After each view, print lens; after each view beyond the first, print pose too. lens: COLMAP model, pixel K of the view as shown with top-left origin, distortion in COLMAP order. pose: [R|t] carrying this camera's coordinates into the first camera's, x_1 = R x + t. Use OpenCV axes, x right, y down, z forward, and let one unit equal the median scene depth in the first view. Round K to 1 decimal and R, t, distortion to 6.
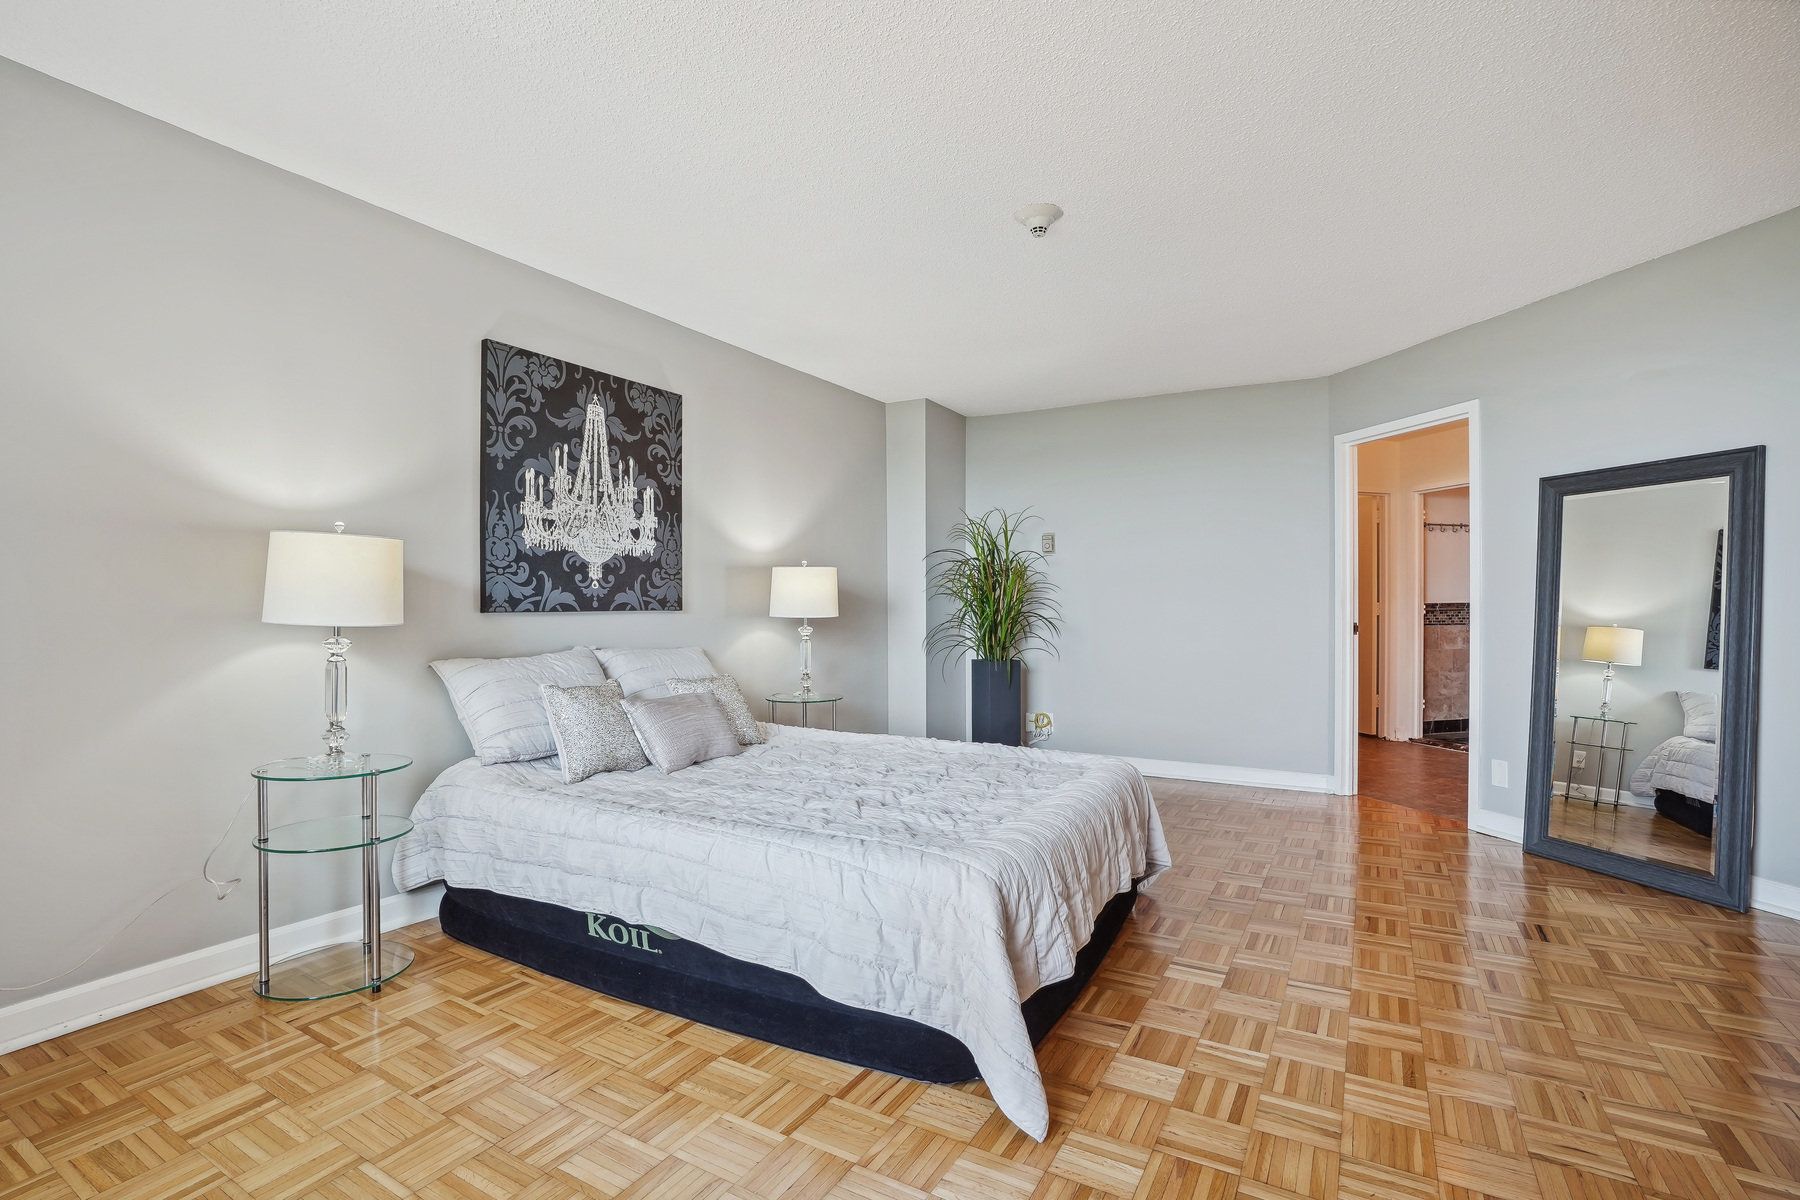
lens RADIAL K [[837.0, 0, 908.3], [0, 837.0, 588.4], [0, 0, 1]] dist [-0.058573, 0.018617]
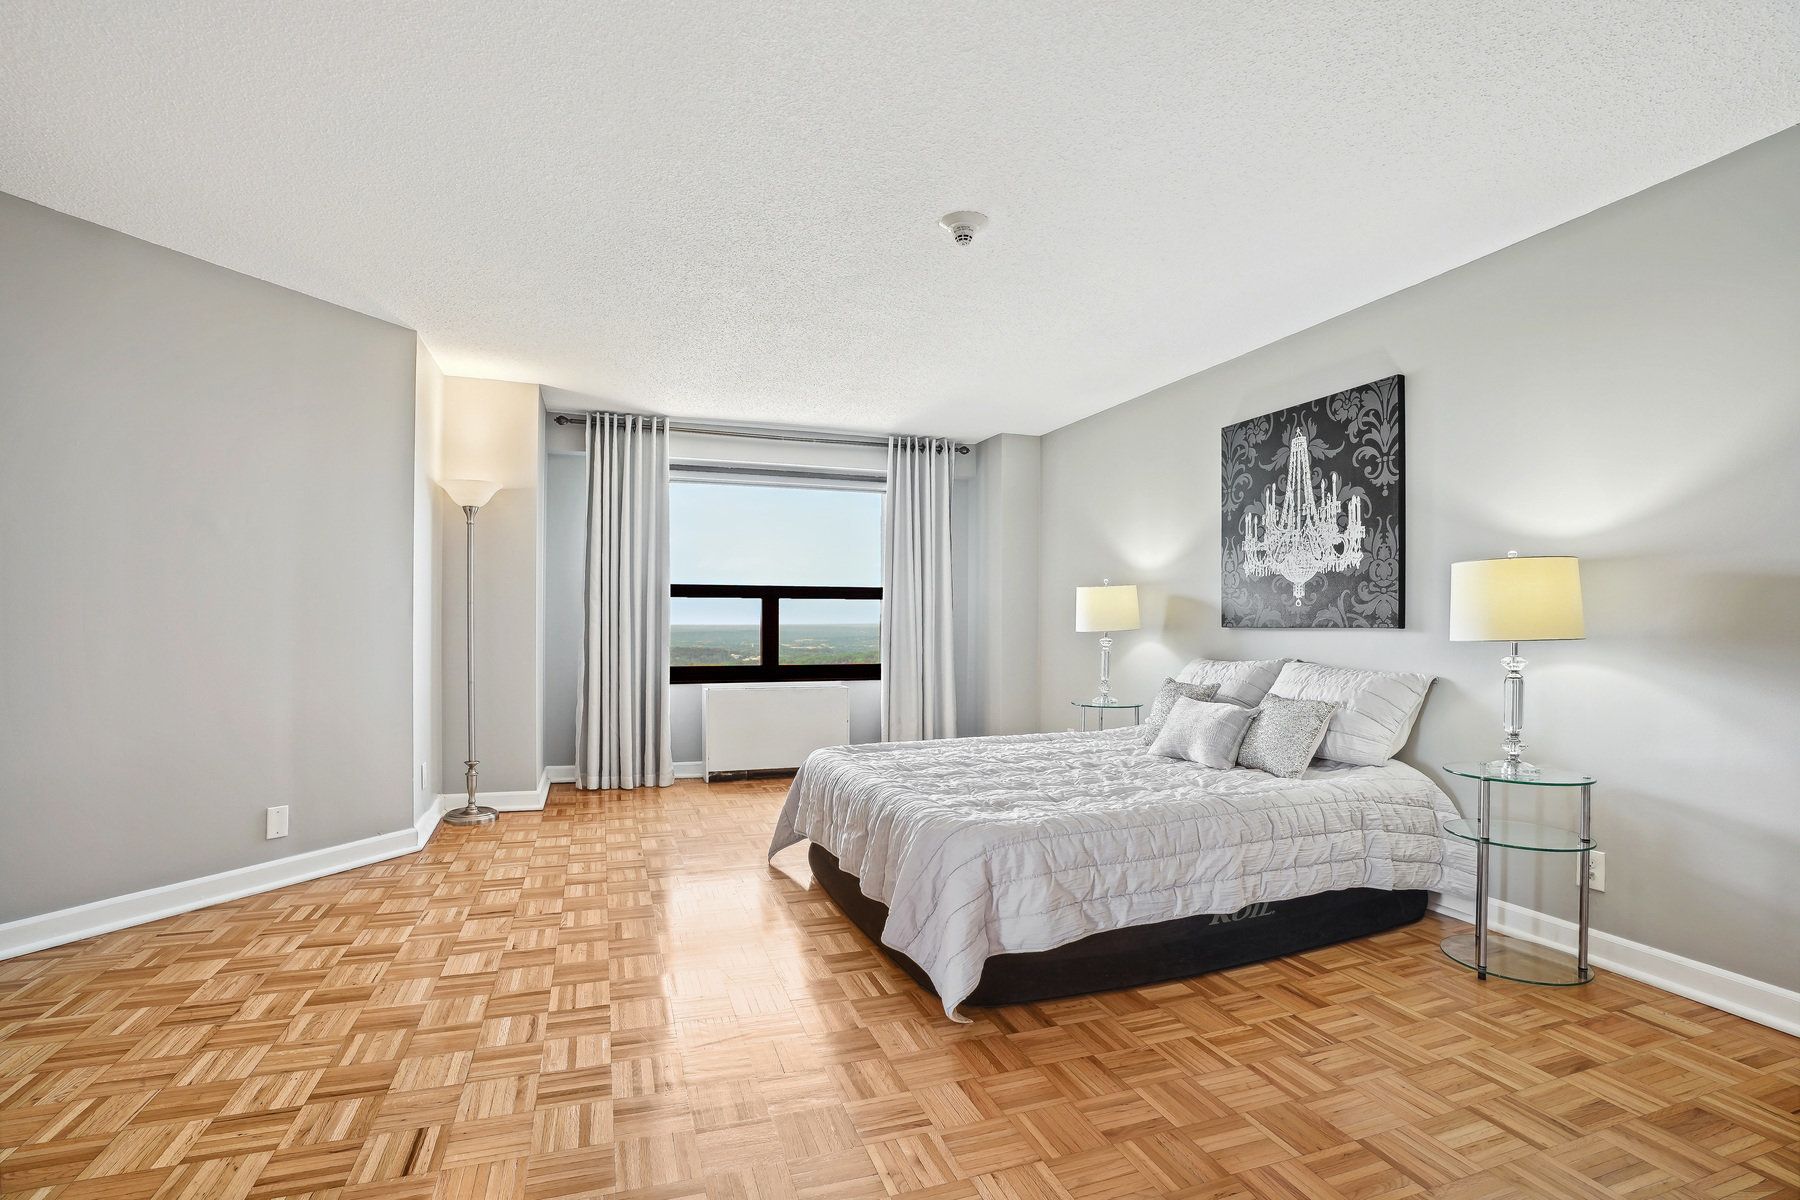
lens RADIAL K [[837.0, 0, 896.0], [0, 837.0, 607.4], [0, 0, 1]] dist [-0.058573, 0.018617]
pose [[-0.658699, -0.012026, -0.752310, 0.784399], [0.012743, 0.999551, -0.027135, 0.023874], [0.752298, -0.027460, -0.658250, 1.319918]]
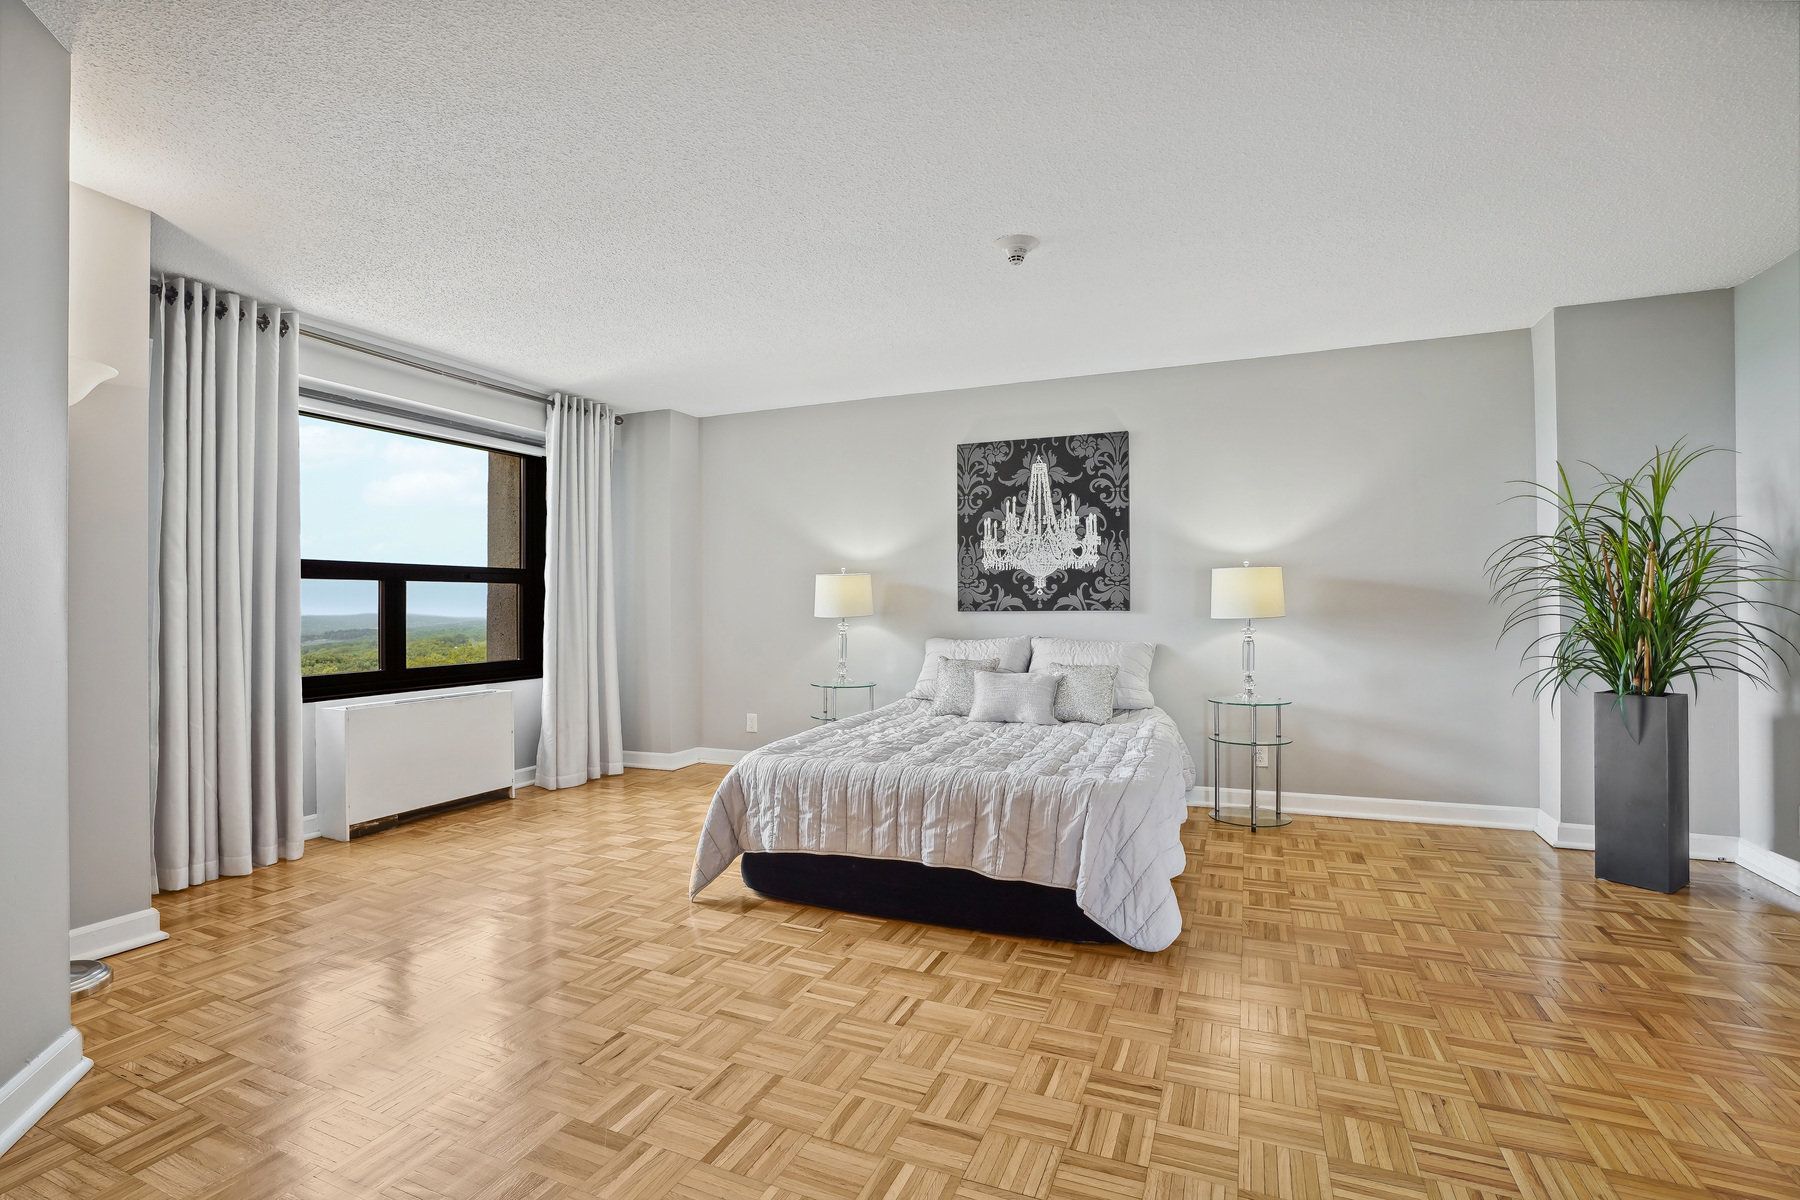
lens RADIAL K [[837.0, 0, 888.5], [0, 837.0, 586.6], [0, 0, 1]] dist [-0.058573, 0.018617]
pose [[0.104609, -0.015735, -0.994389, 1.000595], [0.024598, 0.999610, -0.013230, -0.000968], [0.994209, -0.023076, 0.104955, 0.601146]]
